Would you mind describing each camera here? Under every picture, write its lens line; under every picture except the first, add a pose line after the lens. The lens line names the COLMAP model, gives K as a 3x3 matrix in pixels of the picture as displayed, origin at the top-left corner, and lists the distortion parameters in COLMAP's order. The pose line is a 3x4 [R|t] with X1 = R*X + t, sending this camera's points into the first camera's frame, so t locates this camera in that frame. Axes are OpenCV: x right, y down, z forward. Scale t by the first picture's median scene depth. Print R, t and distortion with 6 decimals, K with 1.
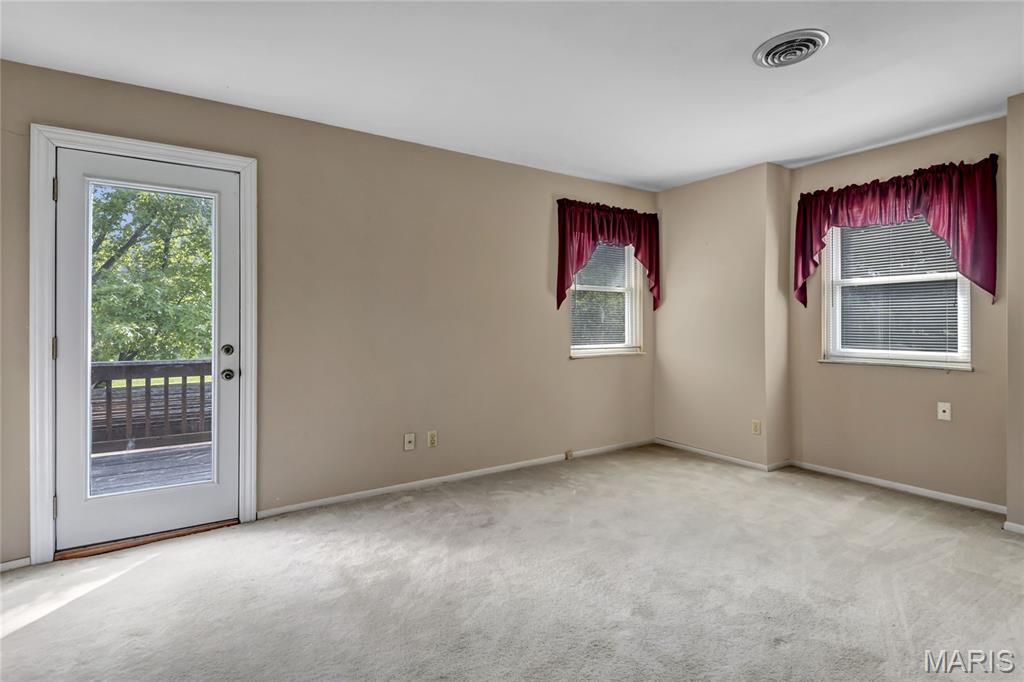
lens RADIAL K [[450.3, 0, 526.3], [0, 450.3, 336.7], [0, 0, 1]] dist [0.027816, -0.012085]
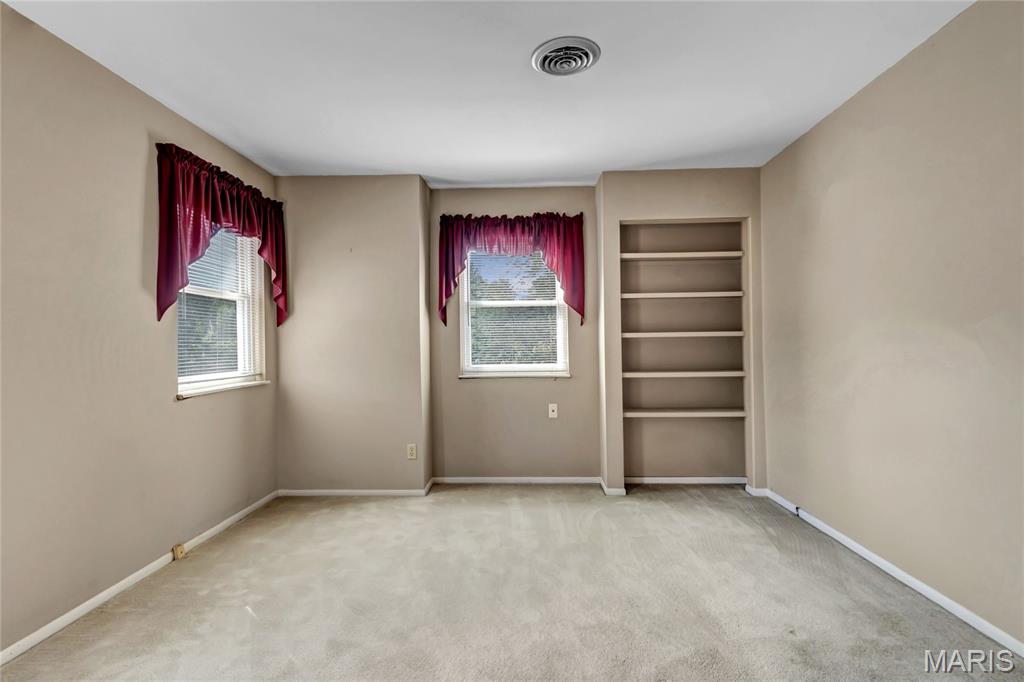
lens RADIAL K [[479.4, 0, 512.3], [0, 479.4, 344.9], [0, 0, 1]] dist [0.015581, -0.001098]
pose [[0.634861, -0.011355, 0.772543, -0.136587], [0.032011, 0.999420, -0.011617, -0.004398], [-0.771963, 0.032105, 0.634856, 0.212433]]
